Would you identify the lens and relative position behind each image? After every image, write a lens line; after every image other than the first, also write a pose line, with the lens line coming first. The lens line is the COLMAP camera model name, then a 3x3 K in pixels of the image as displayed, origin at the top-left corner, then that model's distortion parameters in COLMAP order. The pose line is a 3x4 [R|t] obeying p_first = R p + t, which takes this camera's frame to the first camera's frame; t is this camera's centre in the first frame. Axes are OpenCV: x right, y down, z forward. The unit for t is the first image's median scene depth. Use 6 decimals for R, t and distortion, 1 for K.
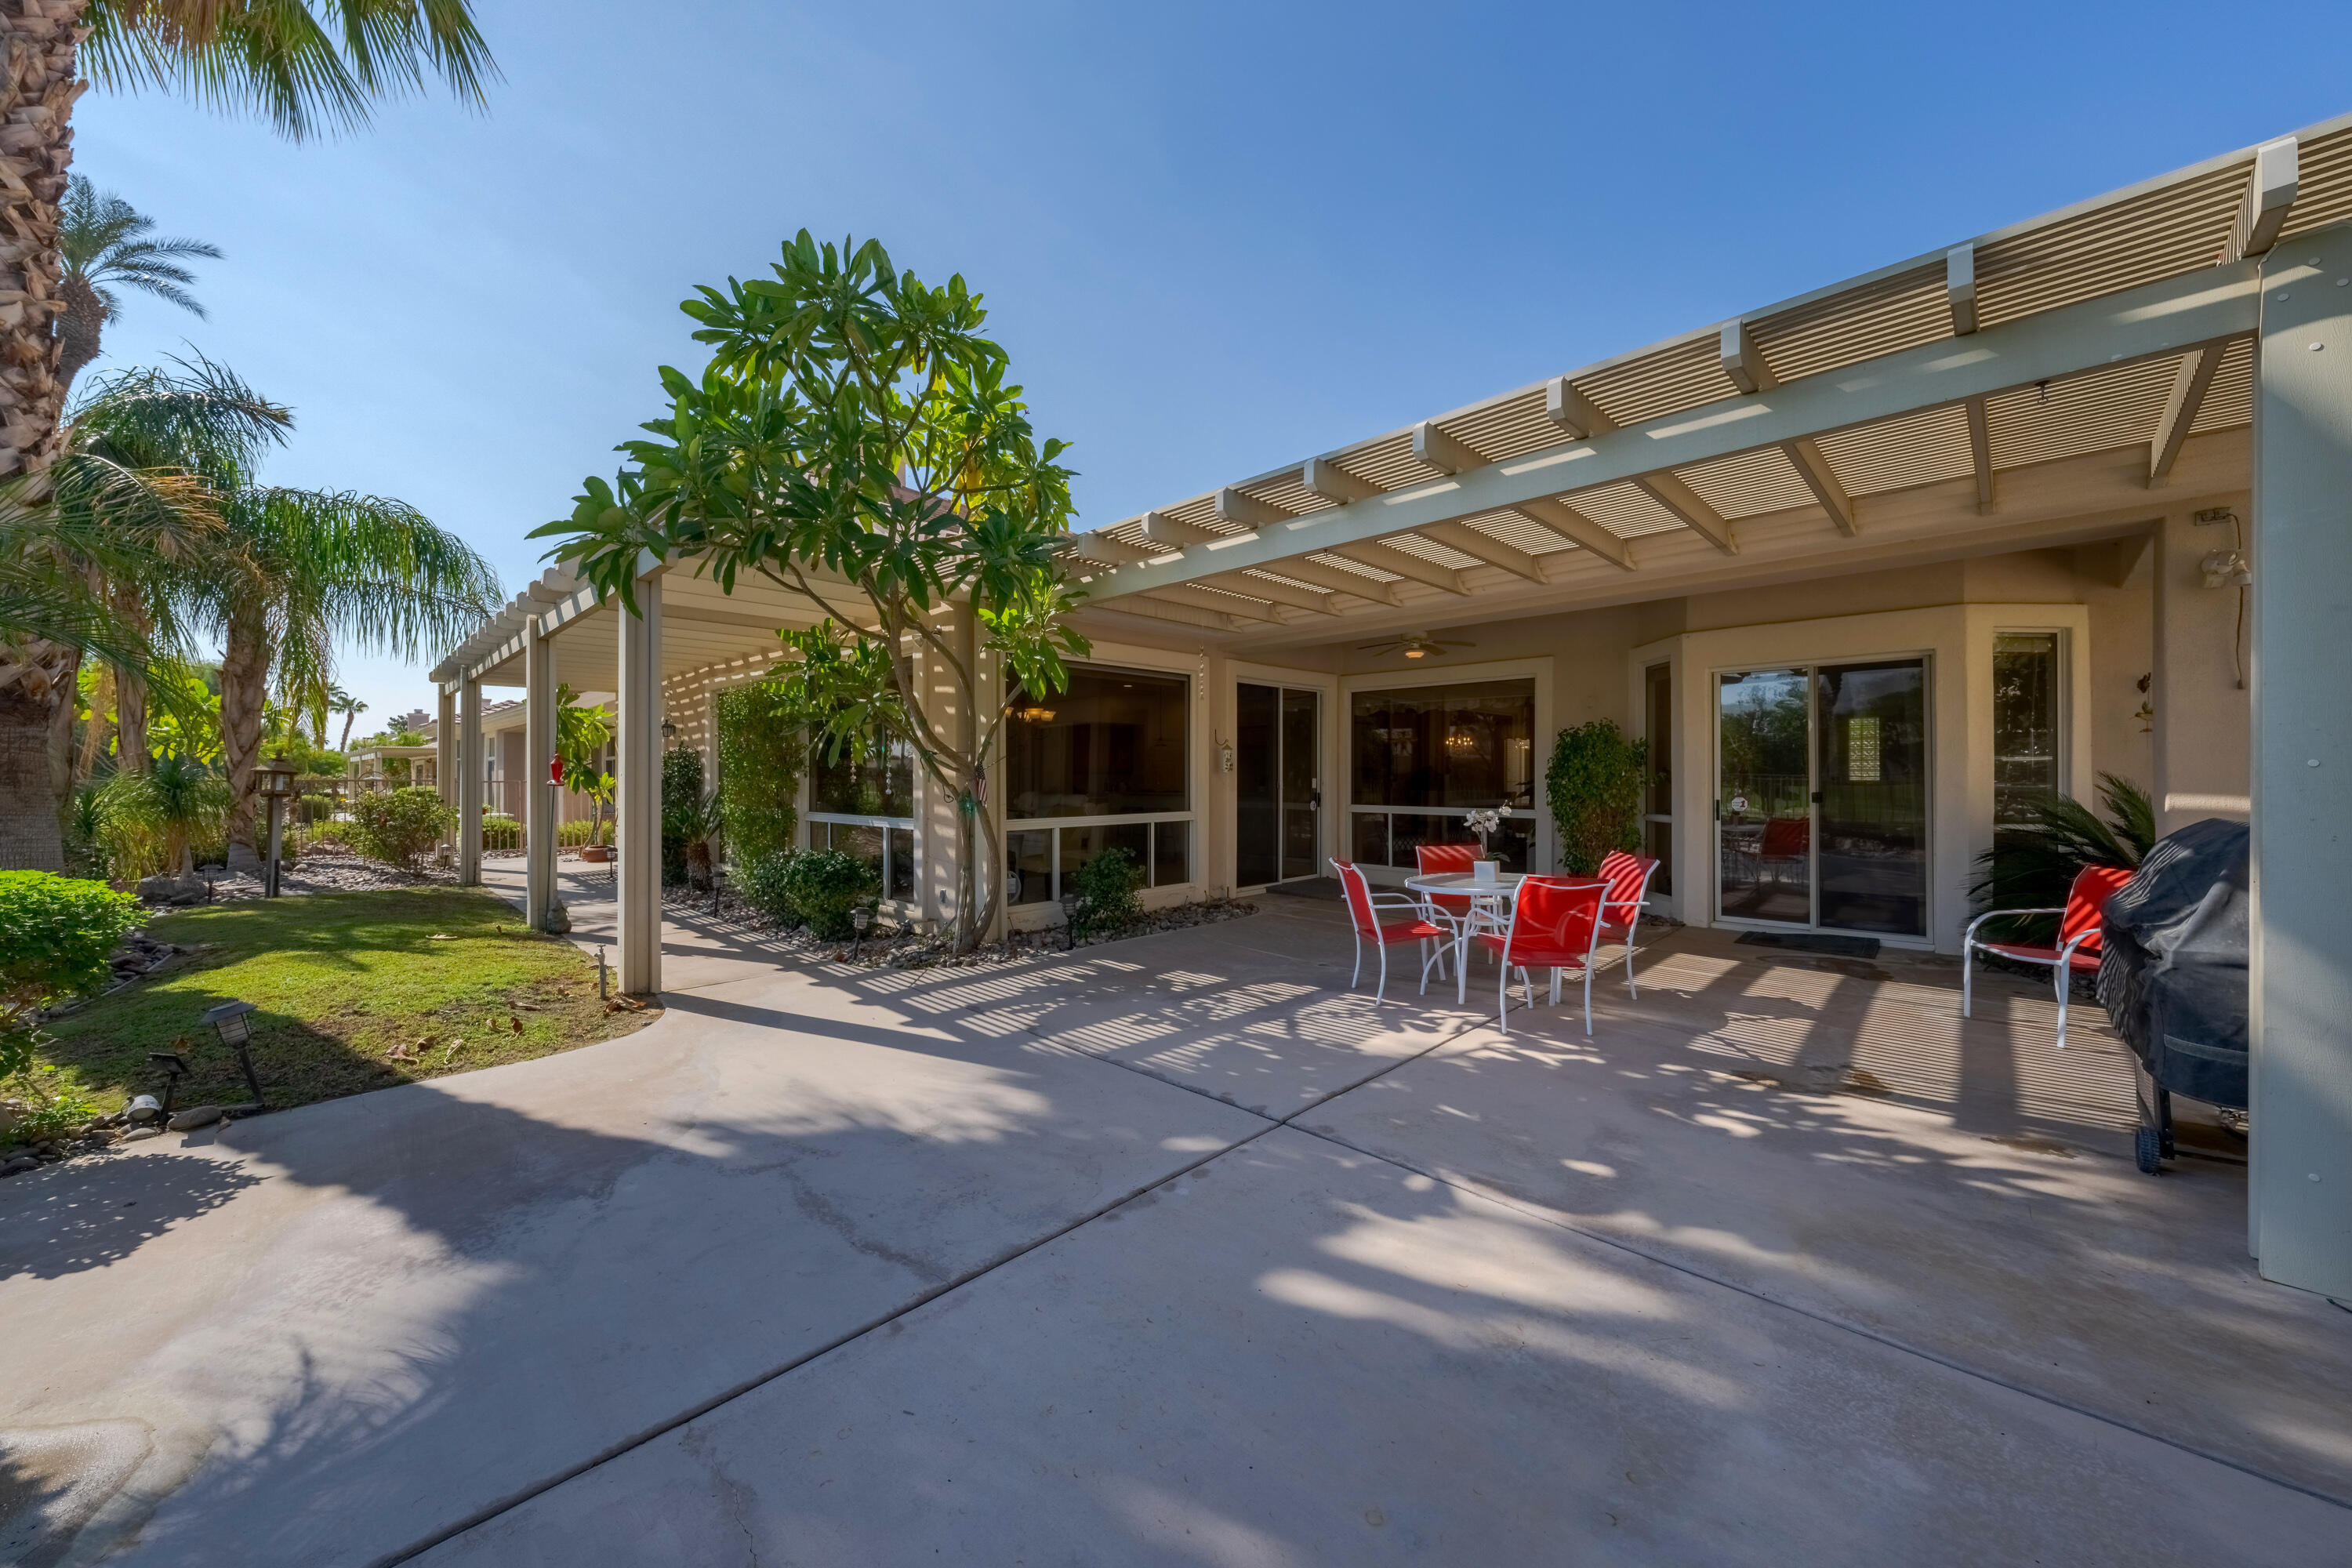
lens RADIAL K [[861.9, 0, 1177.7], [0, 861.9, 777.8], [0, 0, 1]] dist [-0.000892, -0.000098]
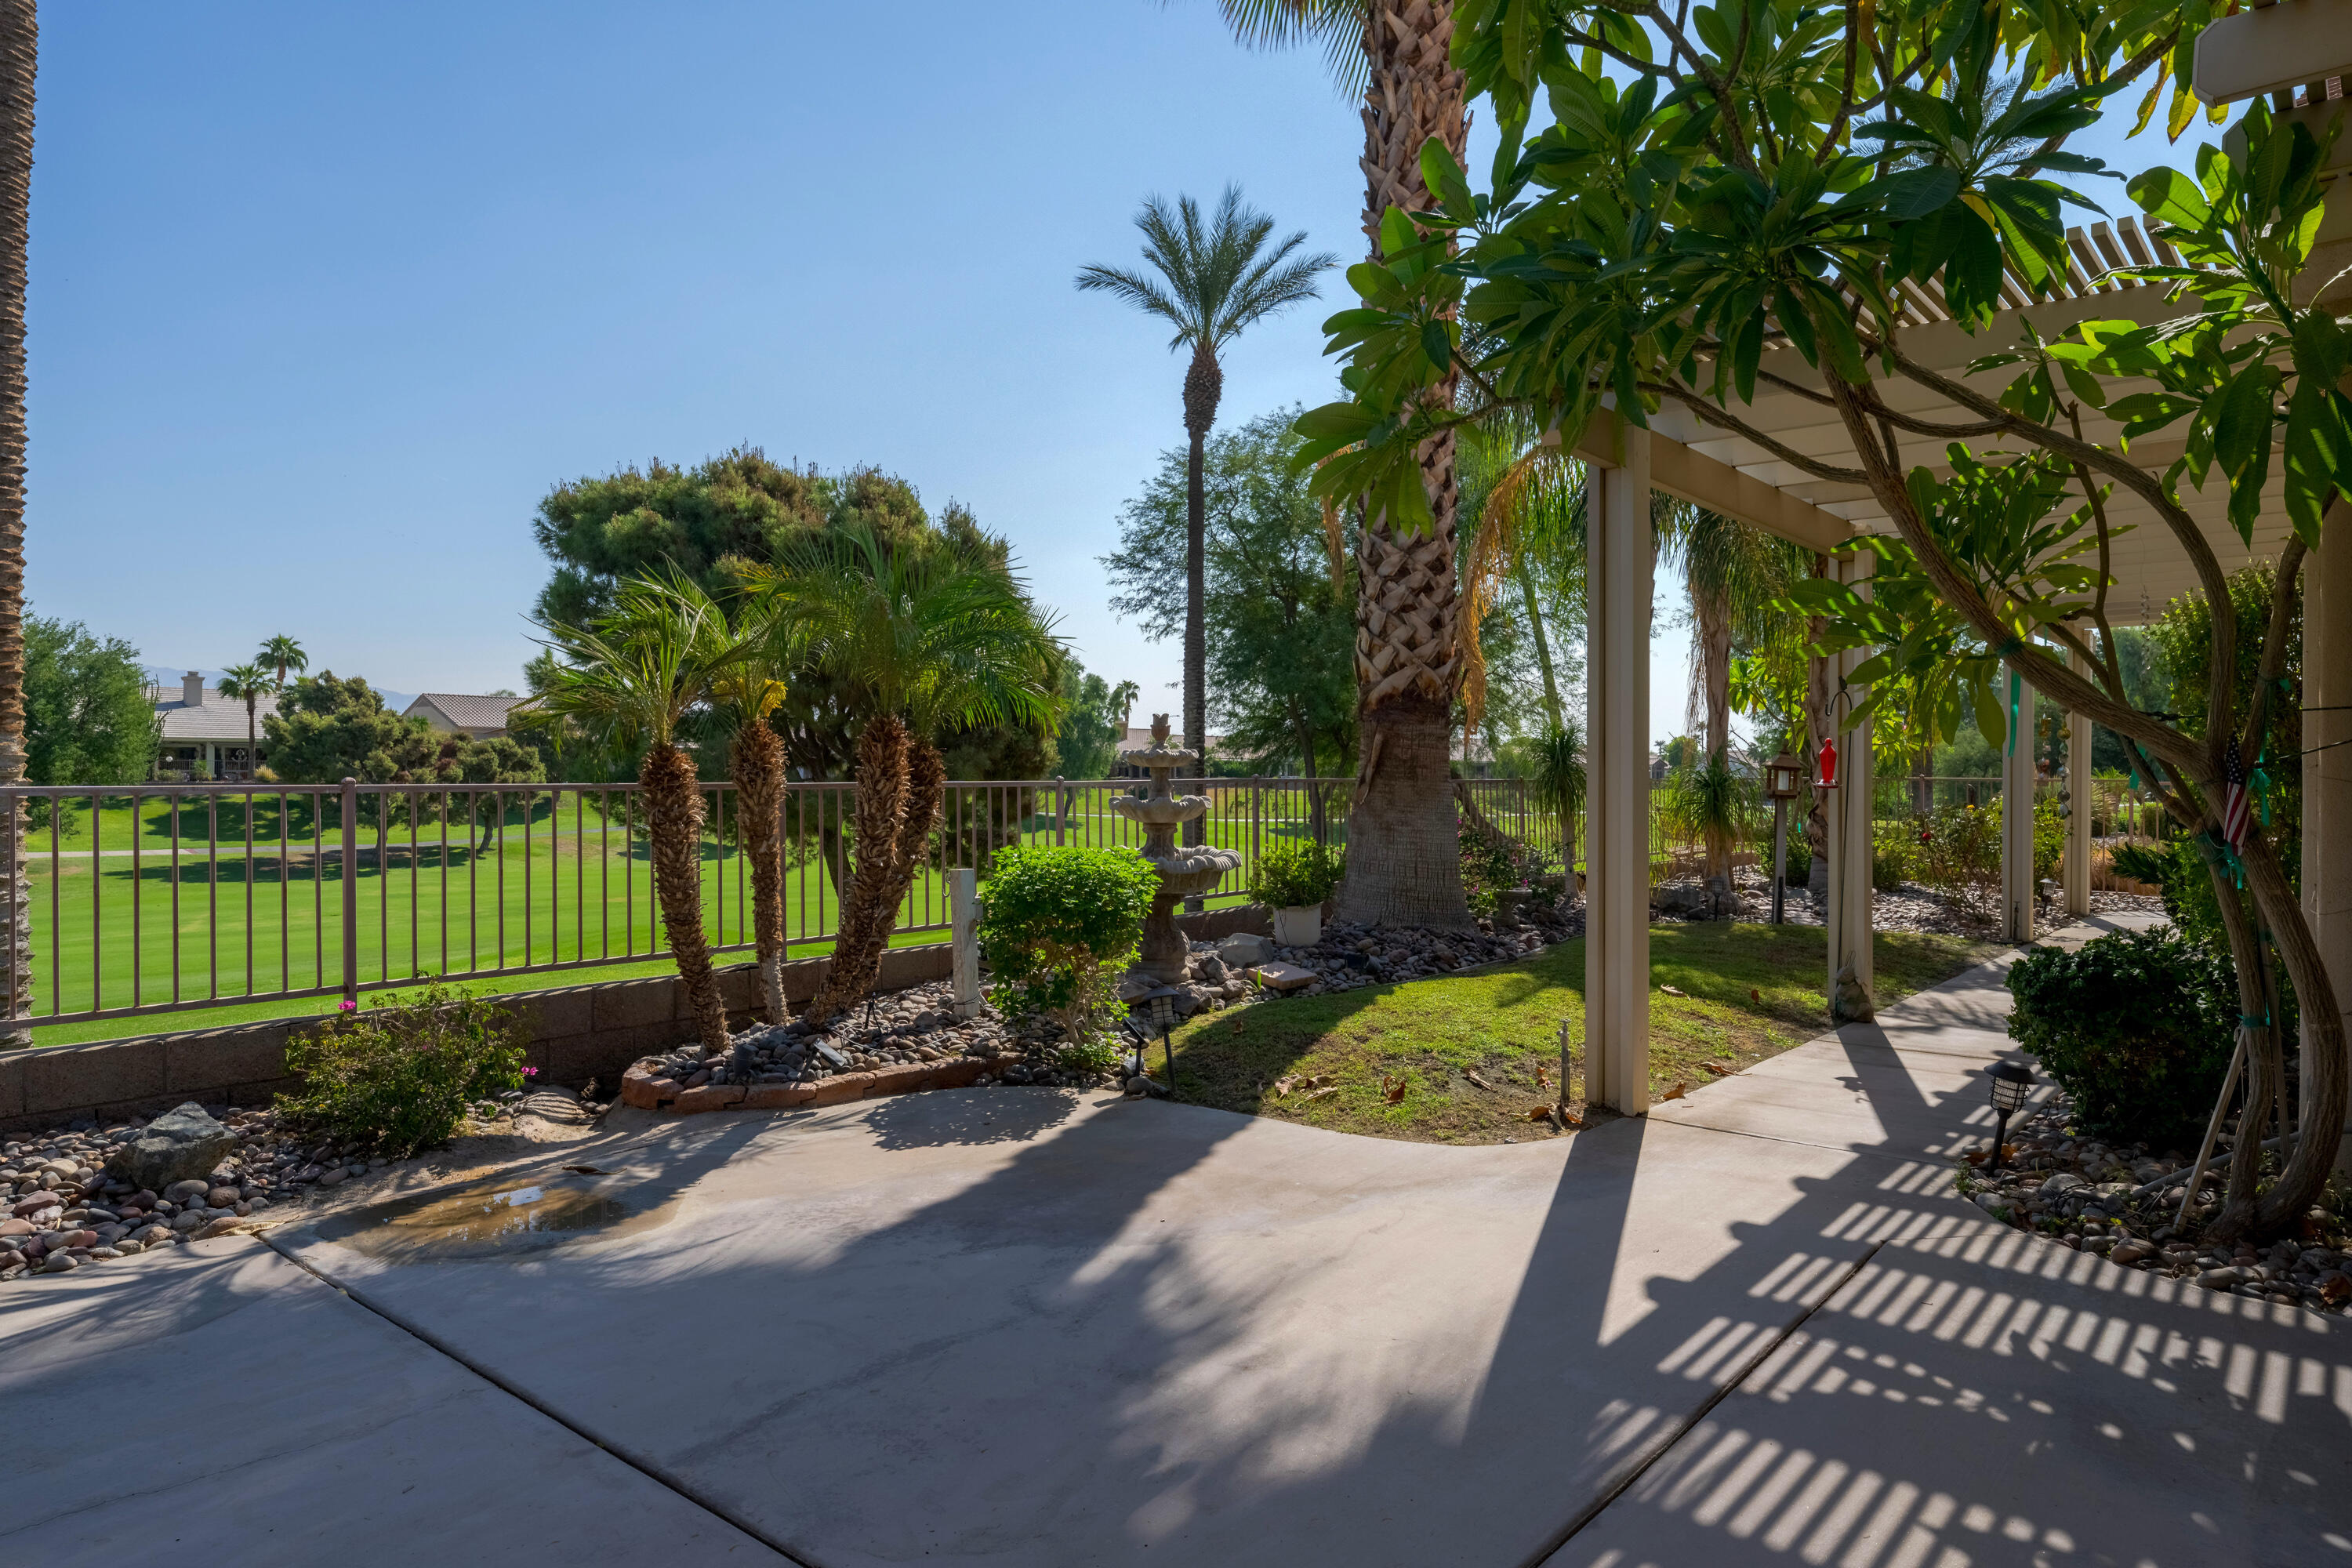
lens RADIAL K [[1431.8, 0, 1179.8], [0, 1431.8, 780.7], [0, 0, 1]] dist [0.008754, -0.000607]
pose [[0.063521, 0.012424, -0.997903, 0.748561], [-0.005826, 0.999910, 0.012078, -0.013083], [0.997963, 0.005046, 0.063588, 1.043681]]
